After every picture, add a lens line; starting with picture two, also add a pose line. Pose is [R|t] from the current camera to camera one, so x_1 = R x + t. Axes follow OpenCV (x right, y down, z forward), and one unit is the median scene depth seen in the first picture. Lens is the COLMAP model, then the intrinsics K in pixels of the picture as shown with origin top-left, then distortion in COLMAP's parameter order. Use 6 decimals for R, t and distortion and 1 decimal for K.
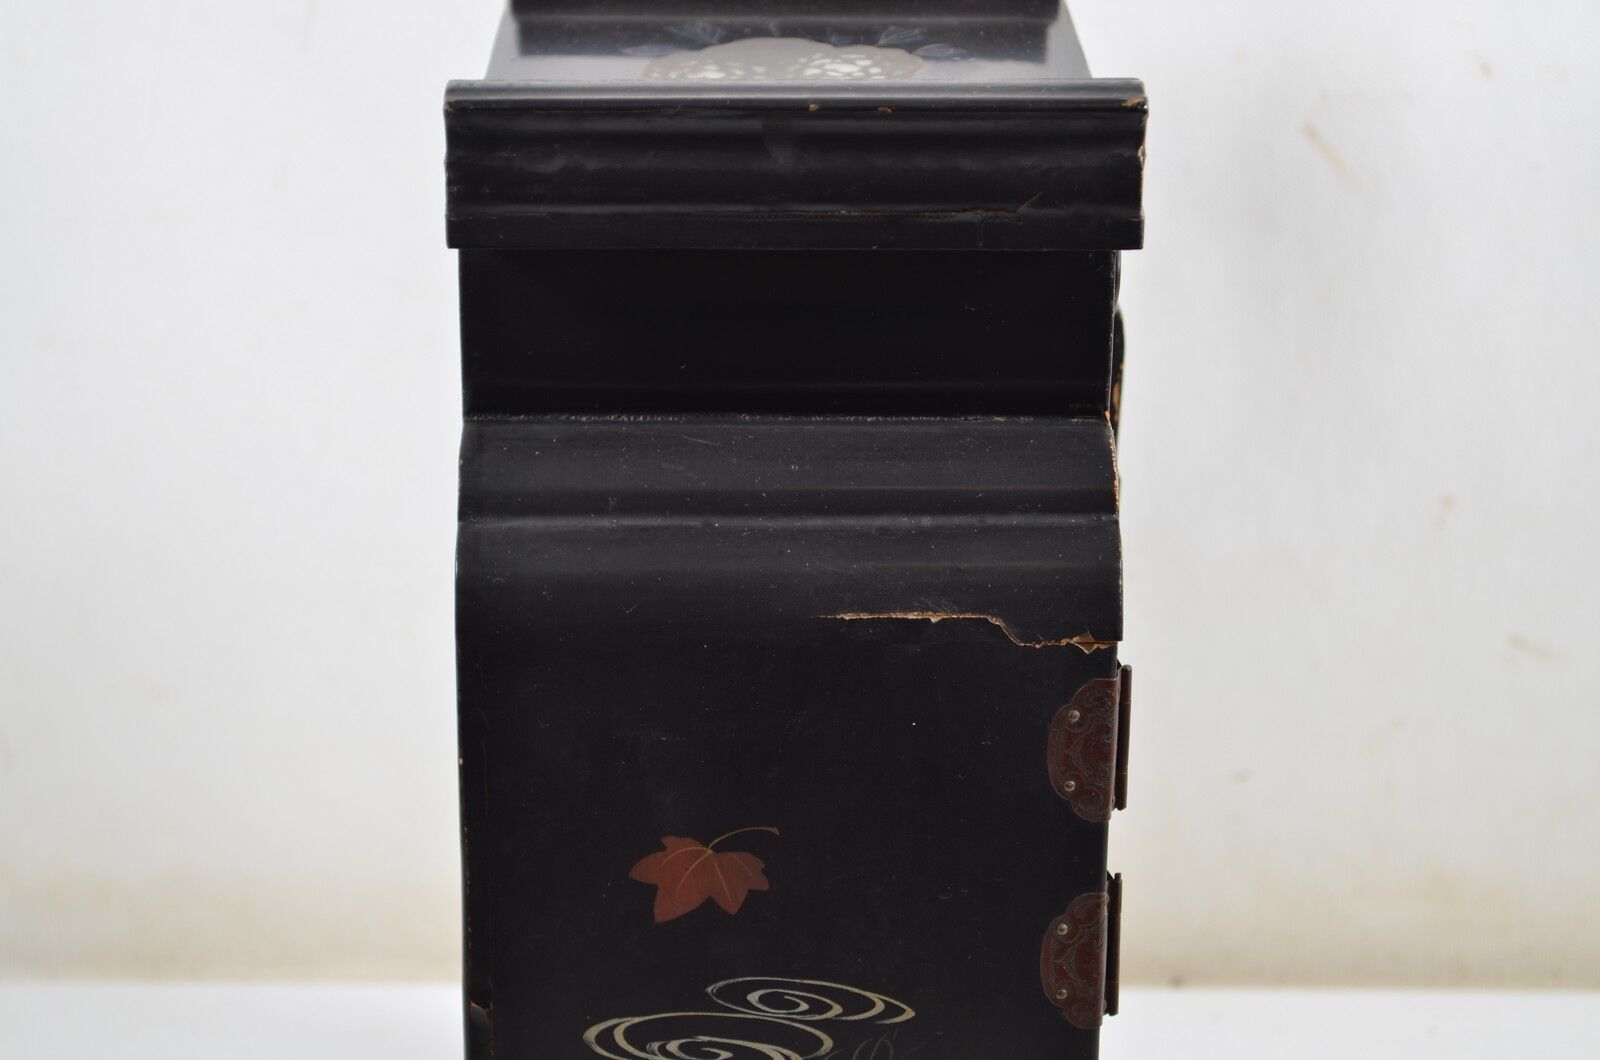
lens RADIAL K [[3661.4, 0, 781.7], [0, 3661.4, 529.8], [0, 0, 1]] dist [0.025524, 0.000000]
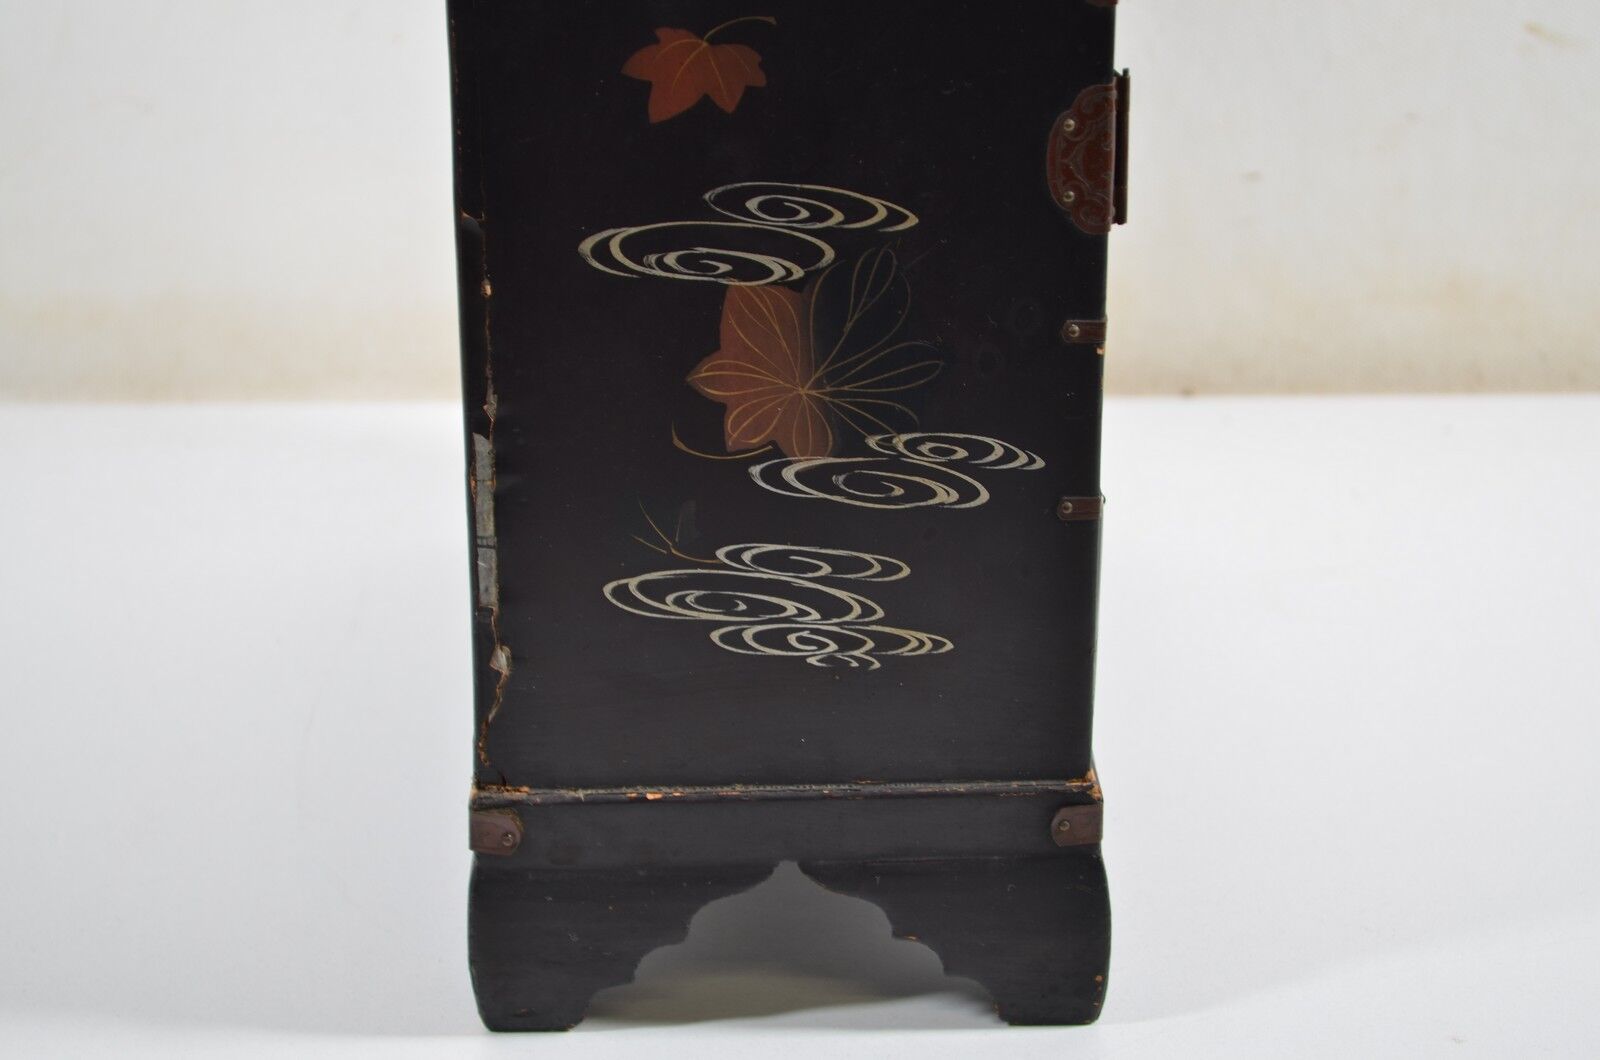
lens RADIAL K [[3661.4, 0, 817.5], [0, 3661.4, 524.7], [0, 0, 1]] dist [0.025524, 0.000000]
pose [[0.999926, -0.010477, 0.006194, 0.002749], [0.010130, 0.998511, 0.053598, 0.163145], [-0.006746, -0.053531, 0.998543, 0.024555]]
